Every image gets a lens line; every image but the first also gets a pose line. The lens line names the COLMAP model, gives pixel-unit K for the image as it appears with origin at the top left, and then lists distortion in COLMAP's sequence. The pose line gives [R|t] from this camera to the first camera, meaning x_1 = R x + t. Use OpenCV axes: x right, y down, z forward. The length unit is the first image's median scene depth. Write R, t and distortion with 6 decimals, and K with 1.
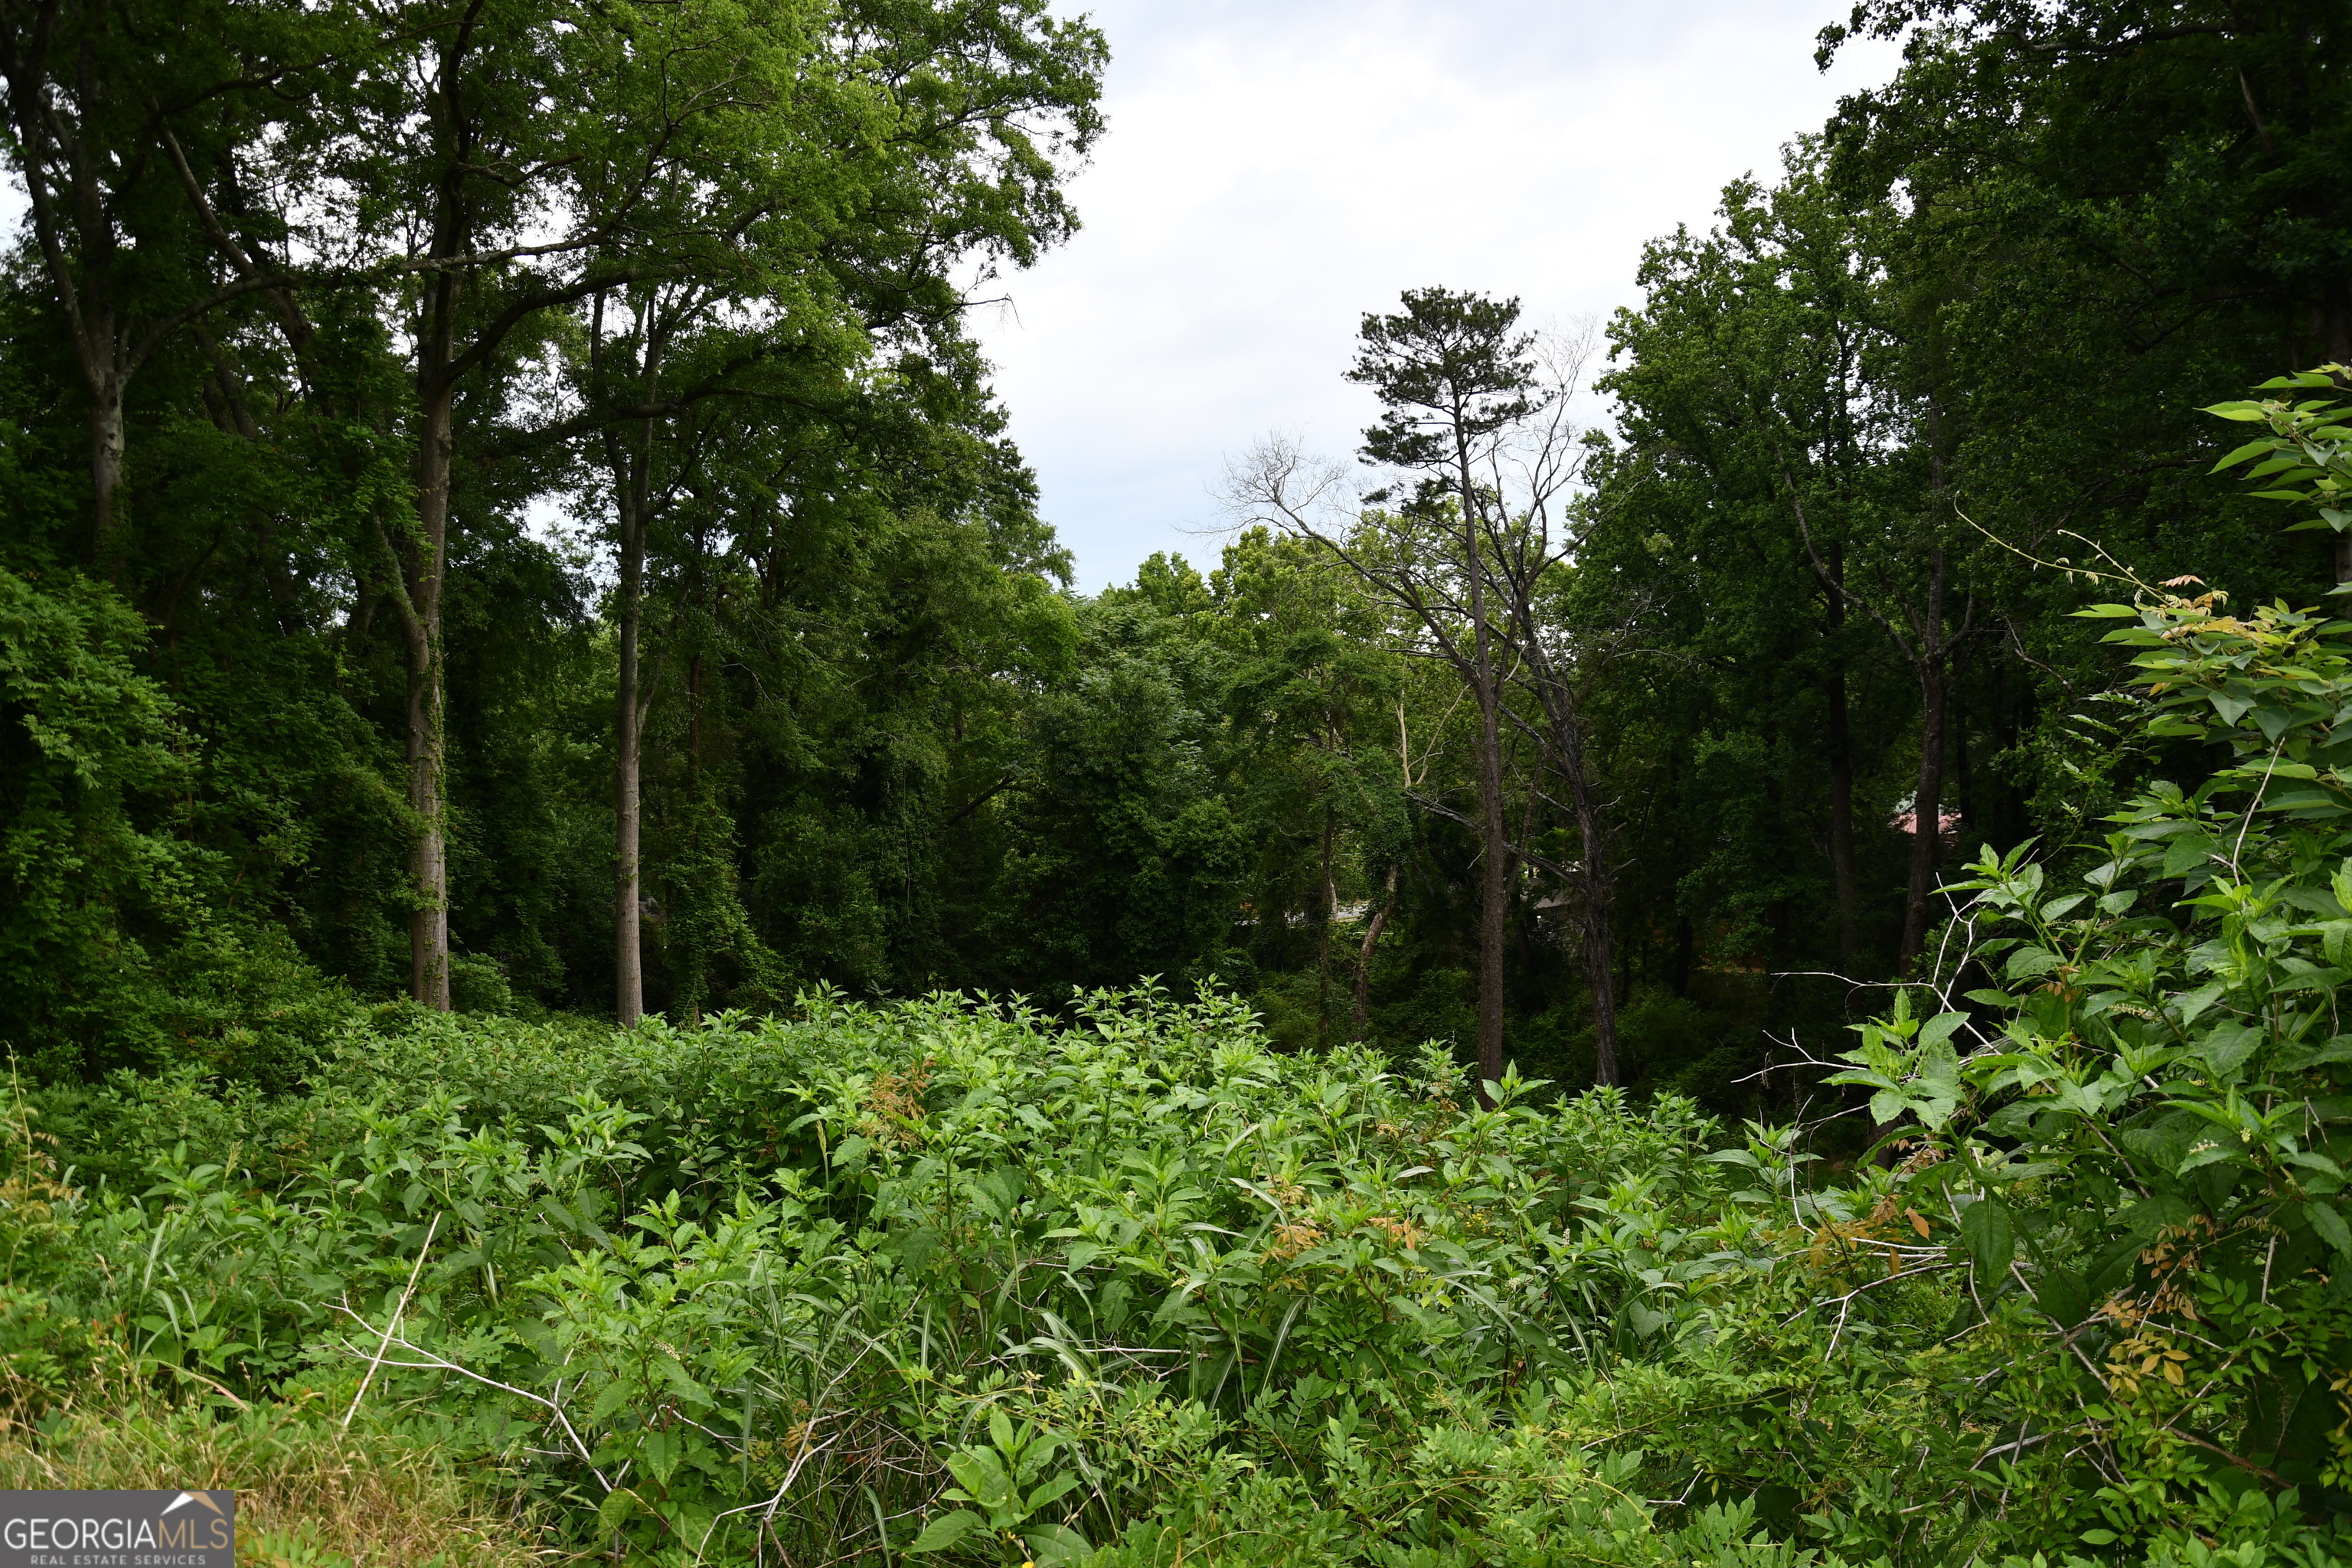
lens RADIAL K [[1848.2, 0, 1180.6], [0, 1848.2, 814.3], [0, 0, 1]] dist [-0.156753, 0.129171]
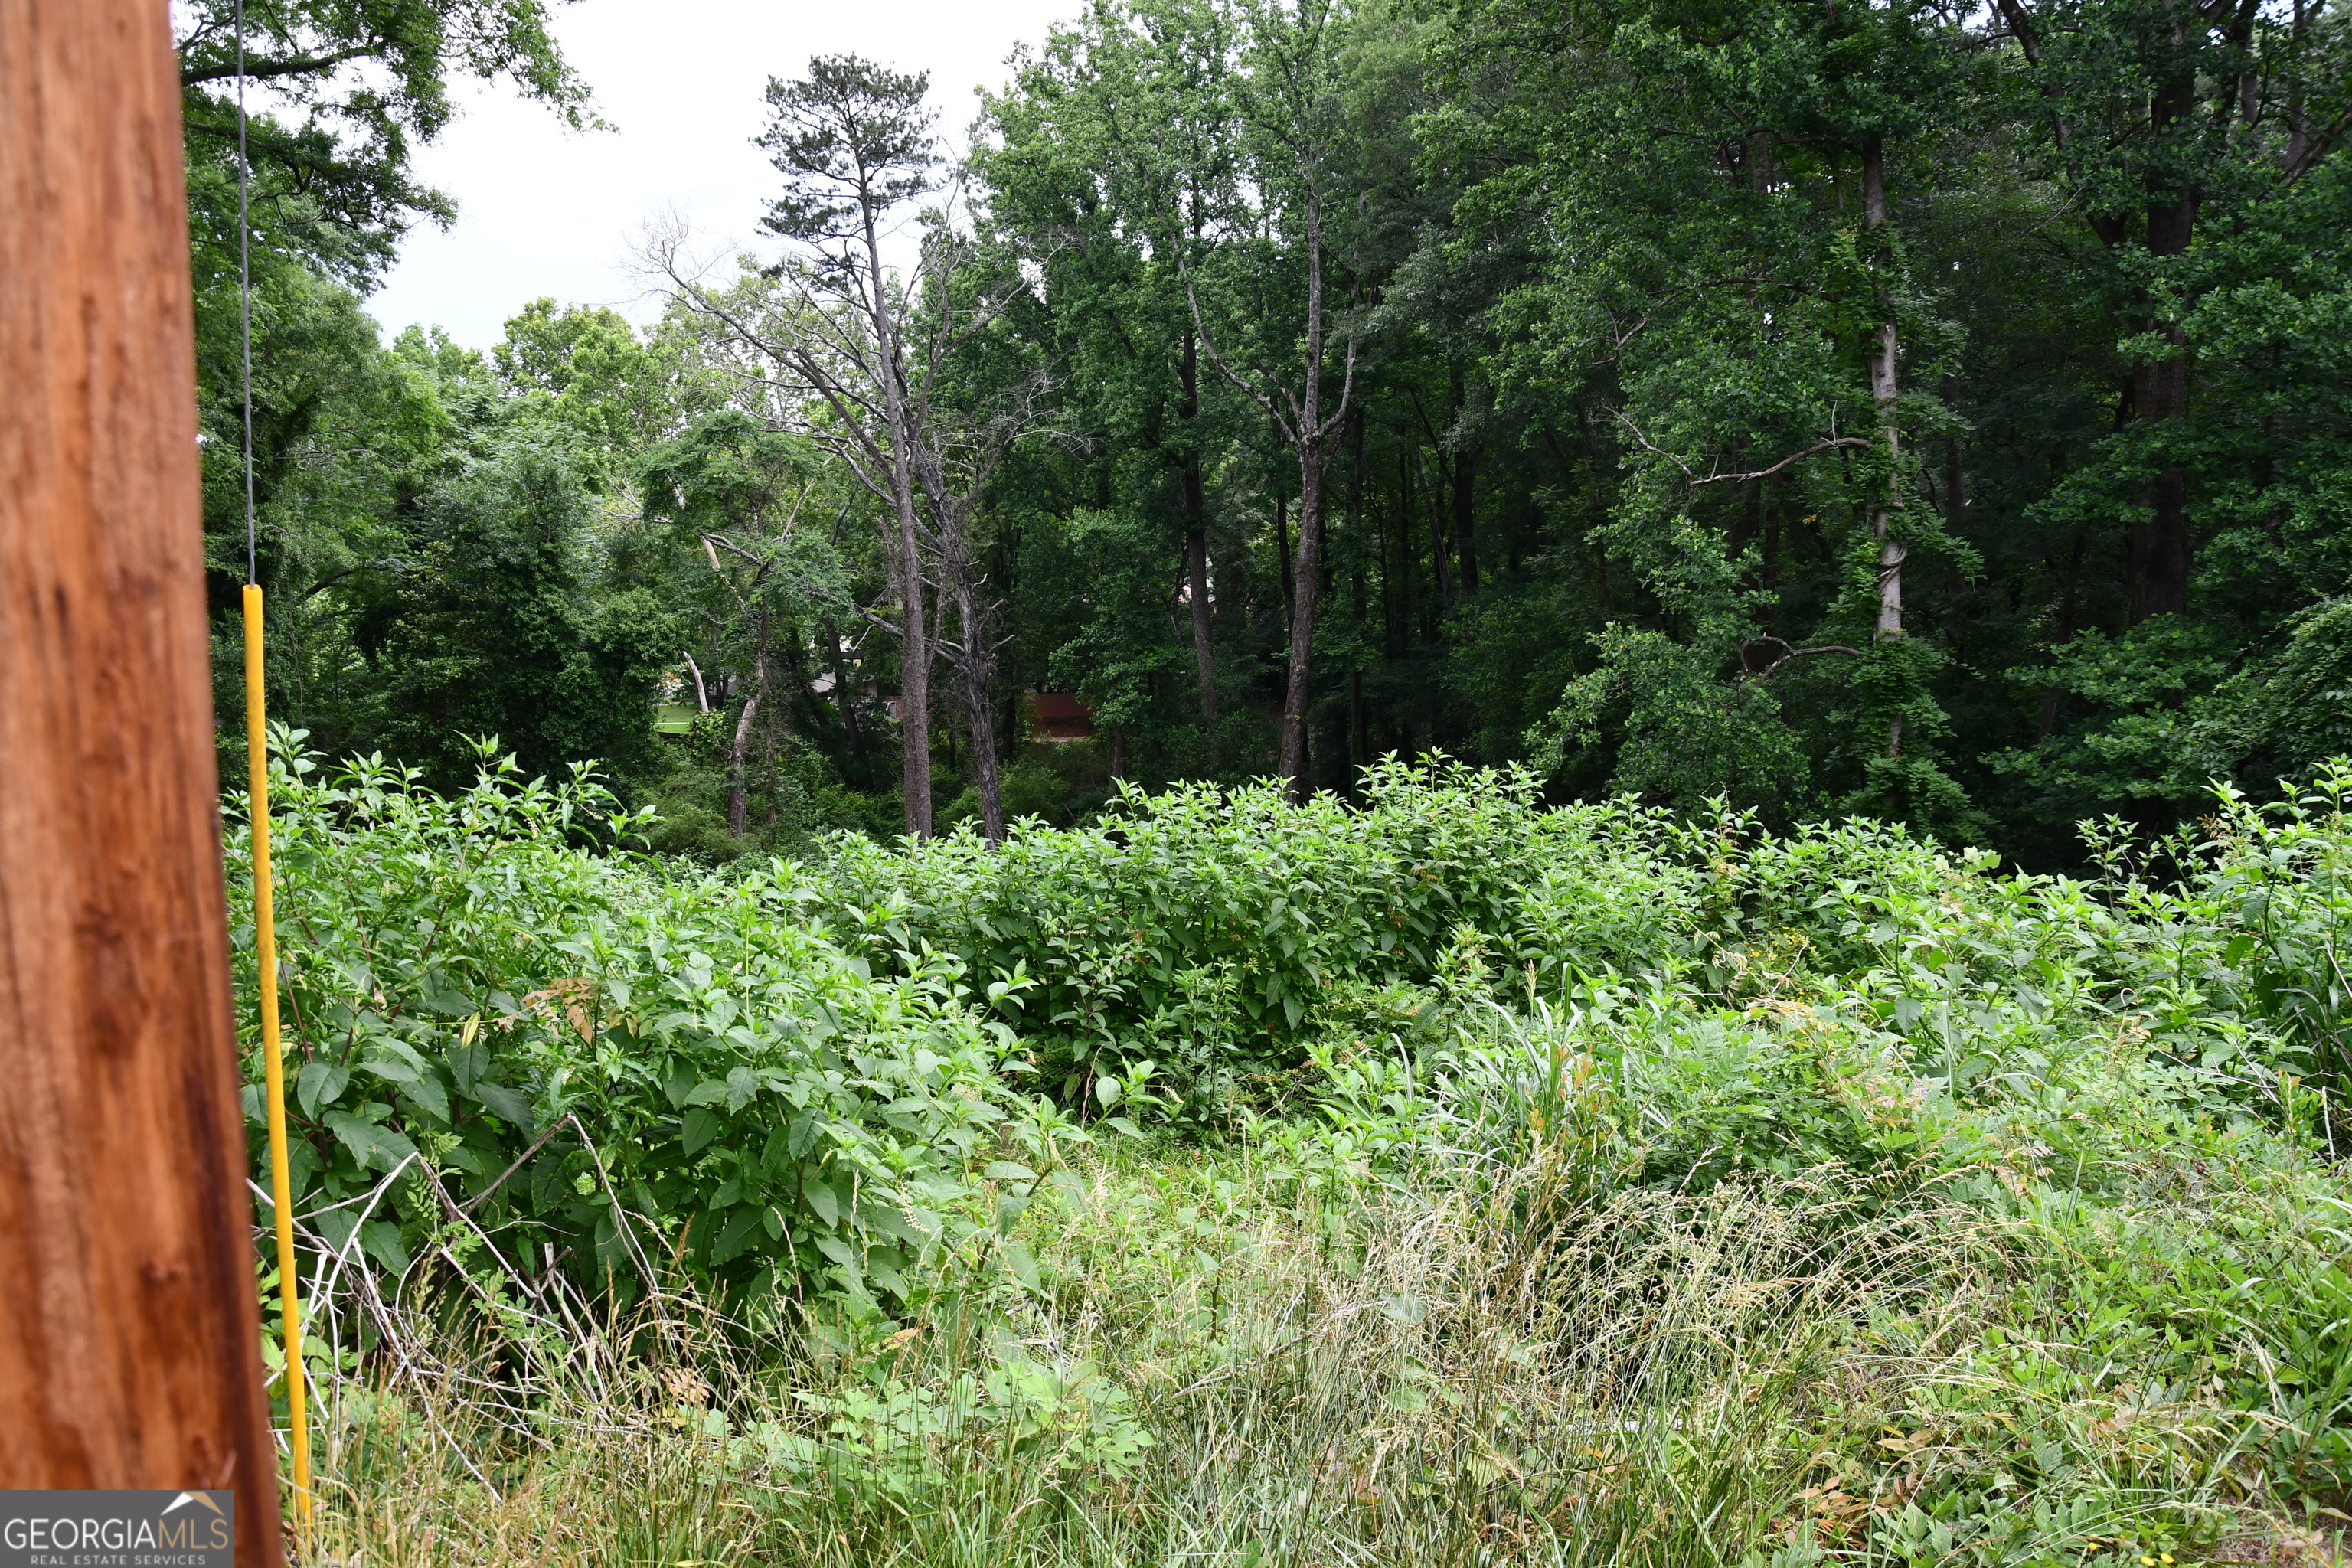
lens RADIAL K [[1848.2, 0, 1180.6], [0, 1848.2, 814.3], [0, 0, 1]] dist [-0.156753, 0.129171]
pose [[0.901898, -0.076323, 0.425152, -0.133298], [0.025336, 0.991919, 0.124320, -0.002394], [-0.431205, -0.101353, 0.896543, 0.024948]]
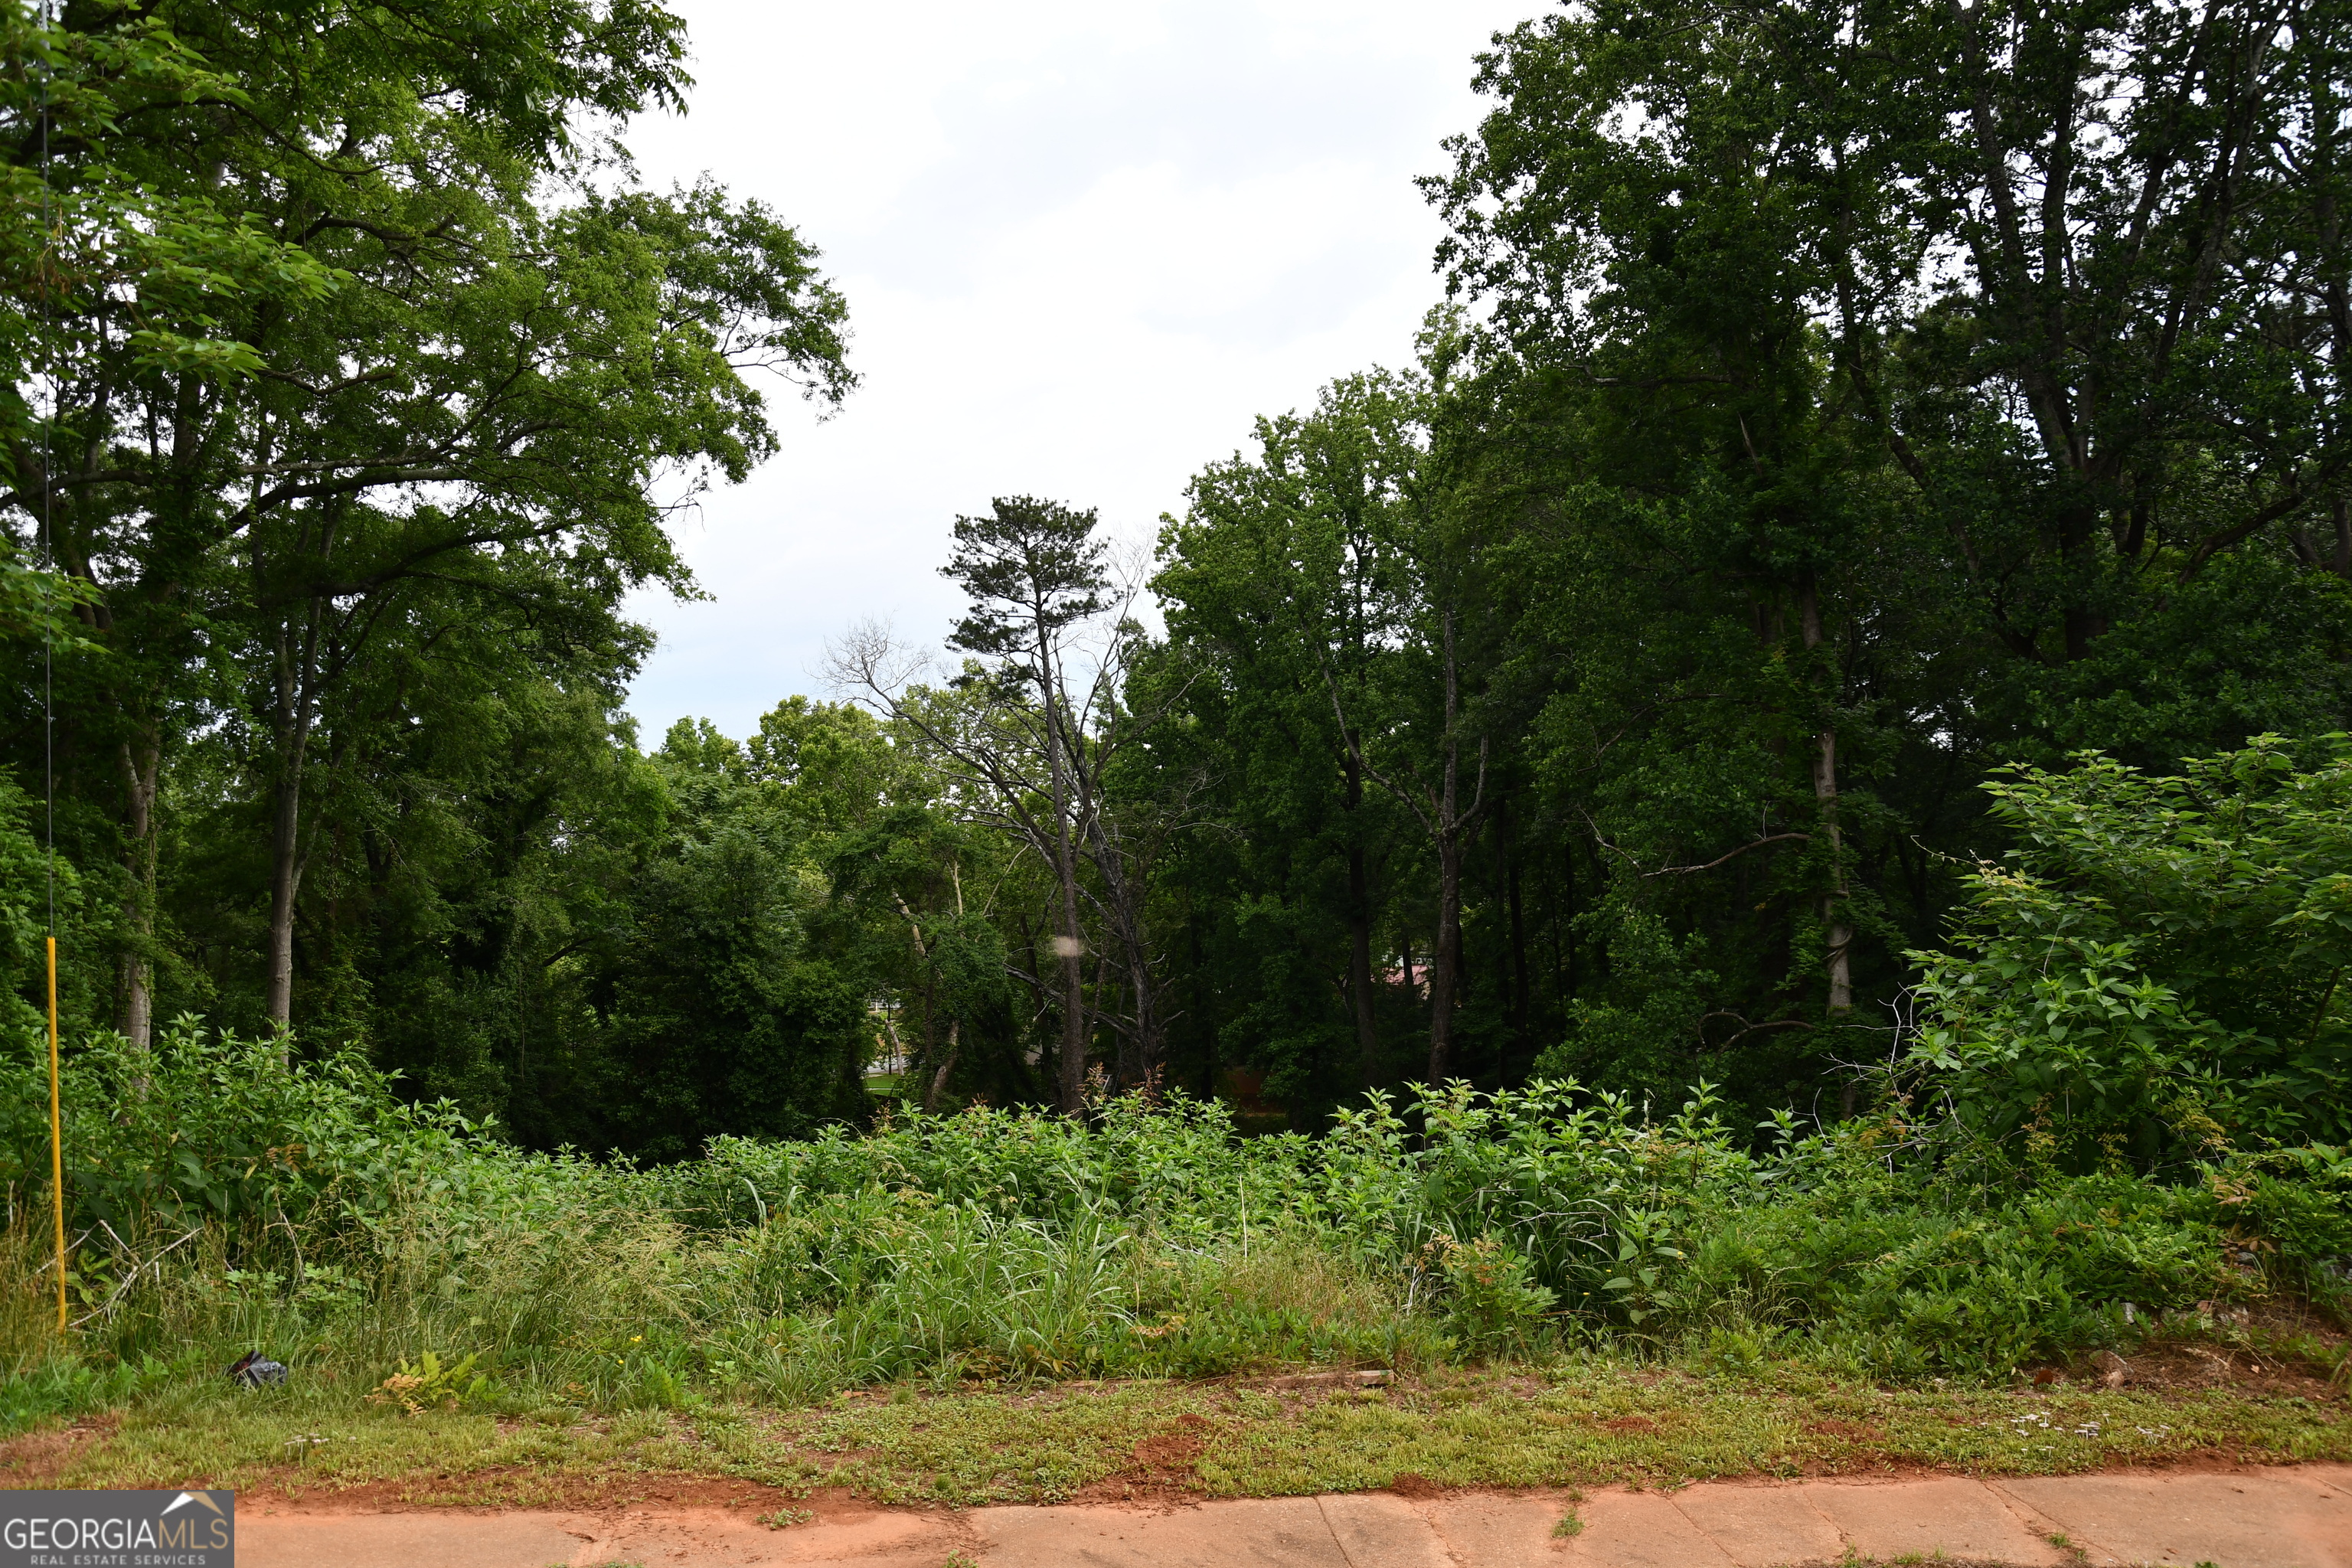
lens RADIAL K [[1849.3, 0, 1180.7], [0, 1849.3, 814.2], [0, 0, 1]] dist [-0.156771, 0.130250]
pose [[0.956665, 0.011716, 0.290955, -0.090005], [0.013413, 0.996357, -0.084223, -0.000057], [-0.290881, 0.084476, 0.953022, -0.077935]]
